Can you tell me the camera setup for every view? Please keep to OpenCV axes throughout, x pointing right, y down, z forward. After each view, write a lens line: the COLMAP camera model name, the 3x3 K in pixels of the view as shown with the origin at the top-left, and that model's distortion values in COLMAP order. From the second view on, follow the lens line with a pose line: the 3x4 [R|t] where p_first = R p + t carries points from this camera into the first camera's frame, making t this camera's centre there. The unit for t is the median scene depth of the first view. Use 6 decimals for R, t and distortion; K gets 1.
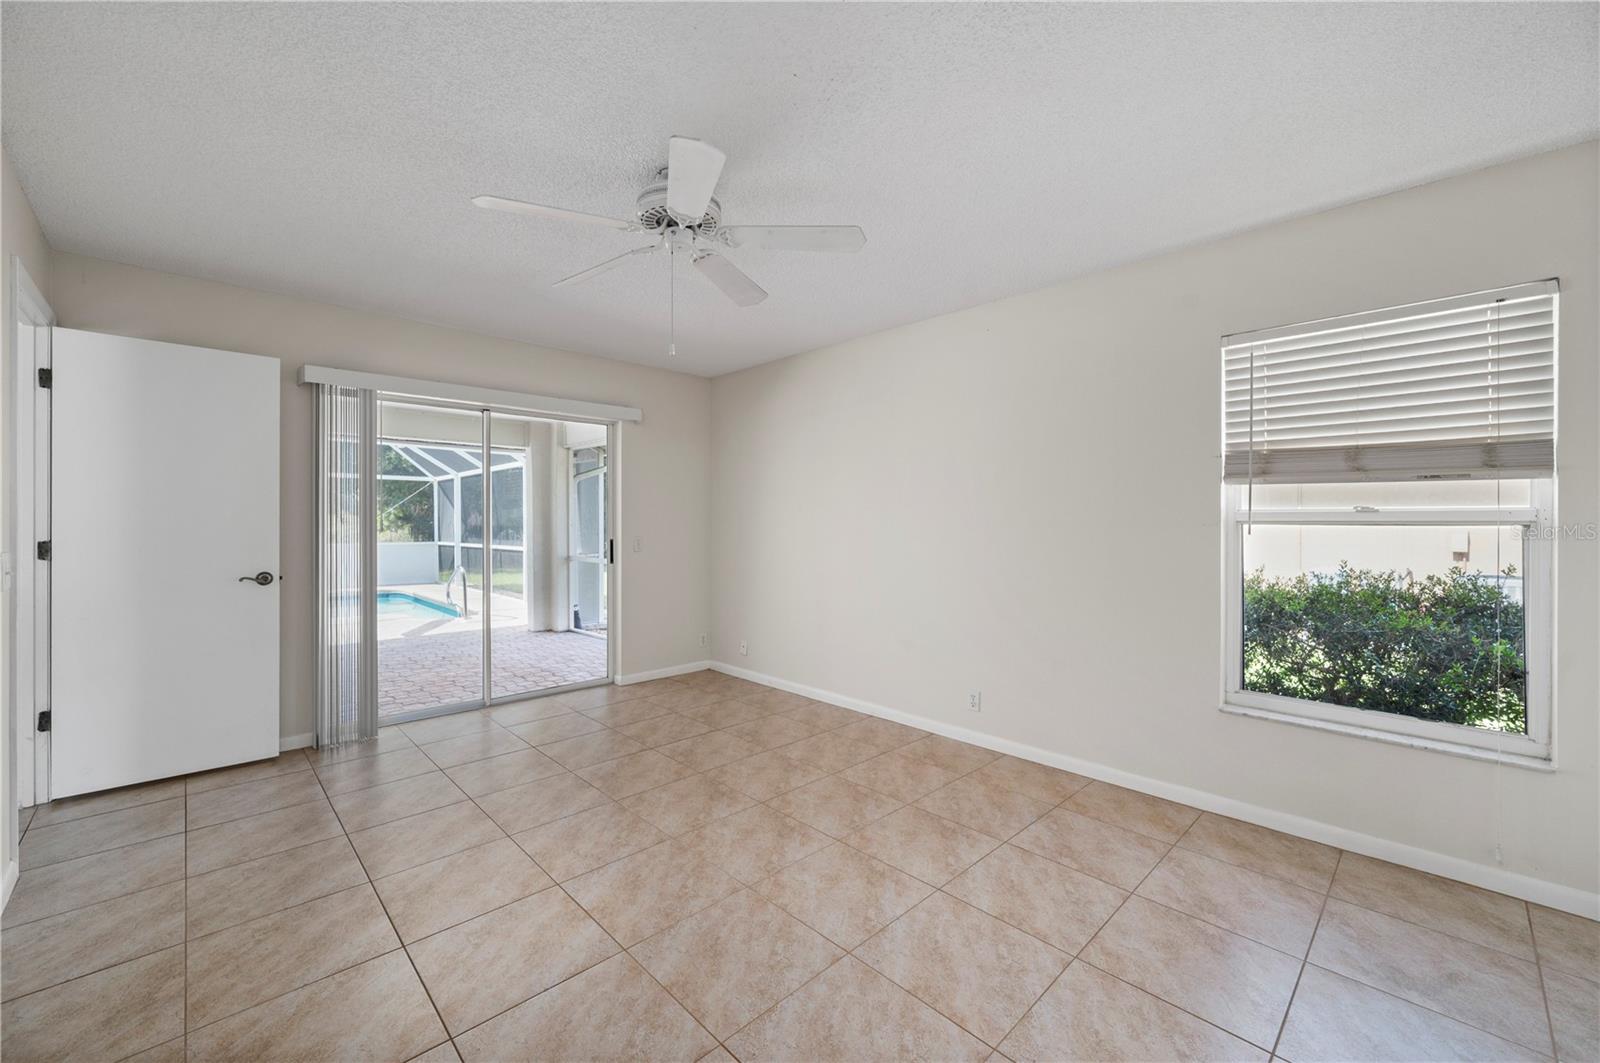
lens RADIAL K [[639.2, 0, 790.7], [0, 639.2, 517.2], [0, 0, 1]] dist [-0.001018, 0.000589]
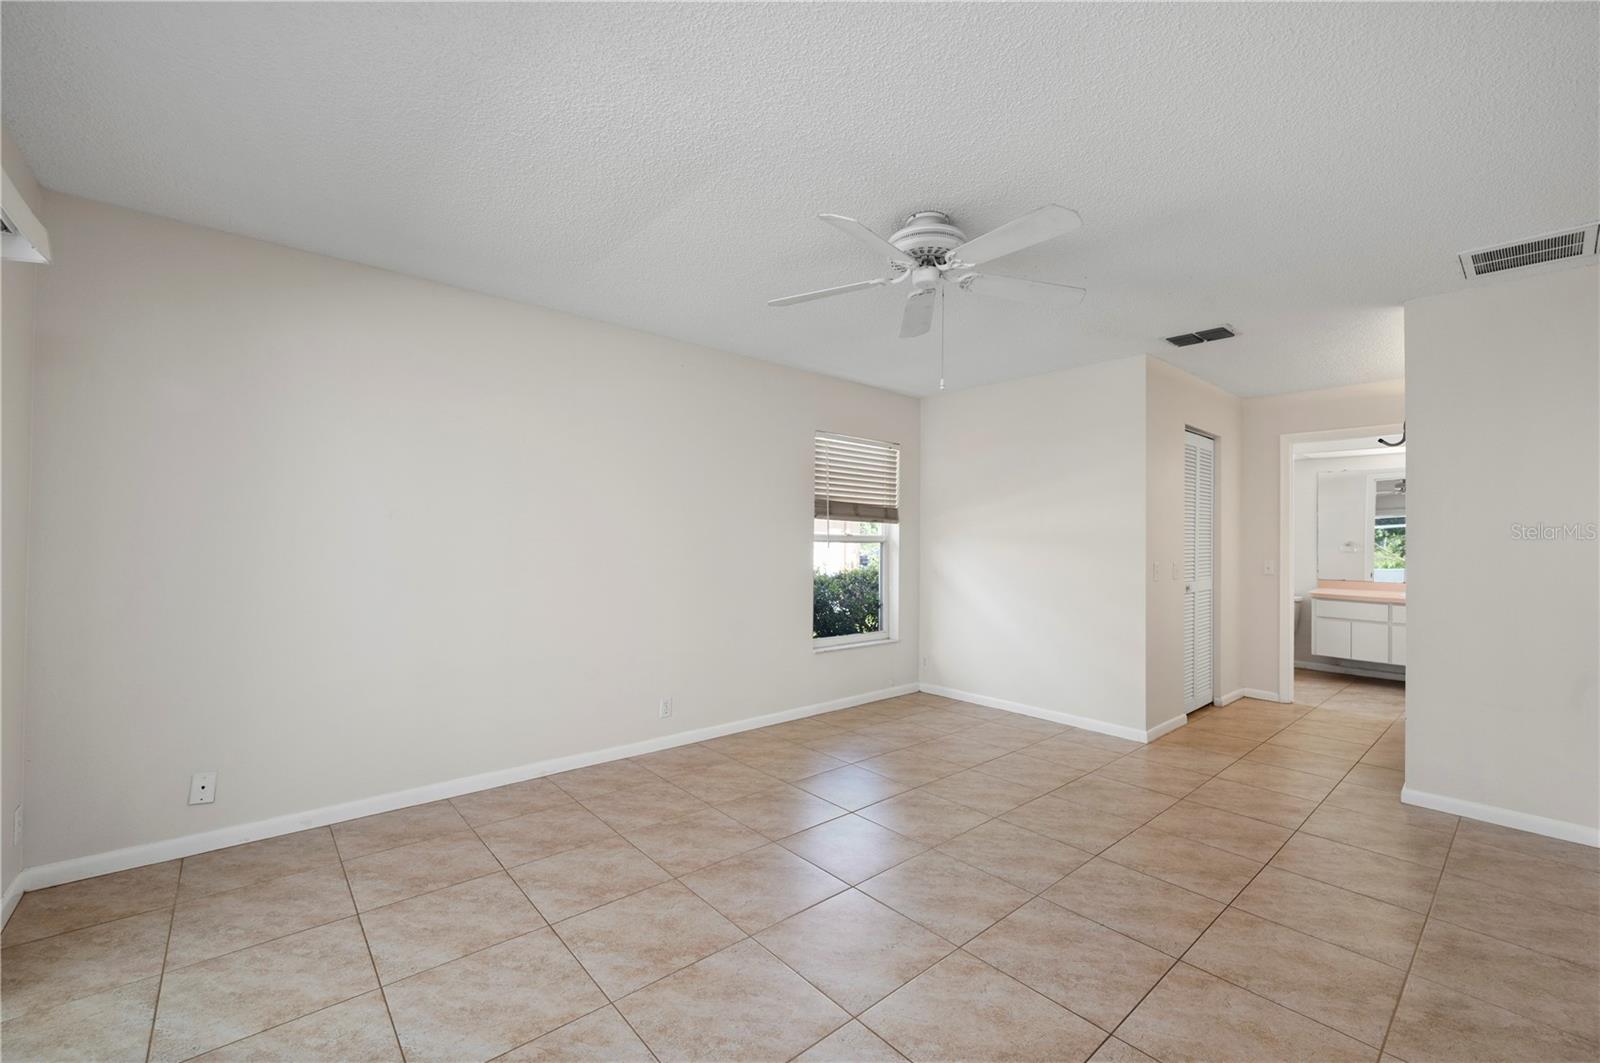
lens RADIAL K [[639.2, 0, 821.8], [0, 639.2, 537.5], [0, 0, 1]] dist [-0.001018, 0.000589]
pose [[0.037228, 0.004271, 0.999298, -0.958185], [-0.018215, 0.999828, -0.003595, 0.003924], [-0.999141, -0.018068, 0.037300, 0.882527]]
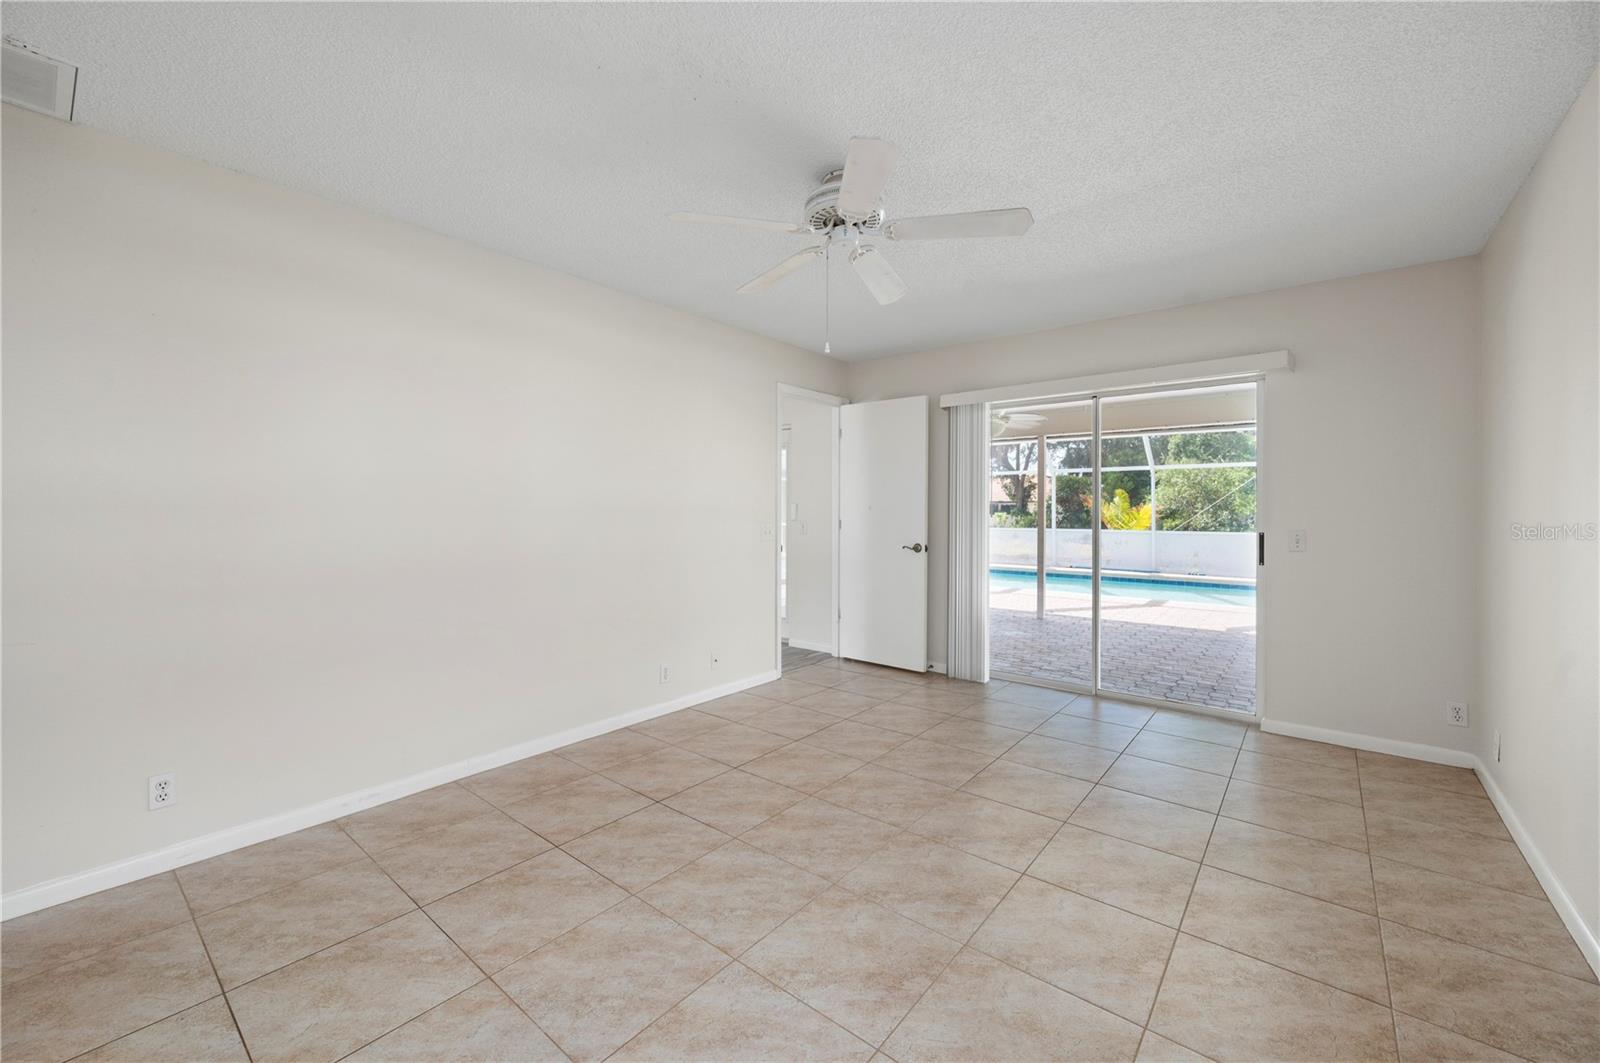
lens RADIAL K [[639.2, 0, 807.6], [0, 639.2, 523.6], [0, 0, 1]] dist [-0.001018, 0.000589]
pose [[0.120817, 0.021694, -0.992438, 0.663649], [0.004783, 0.999737, 0.022436, 0.005757], [0.992663, -0.007457, 0.120682, 0.636942]]
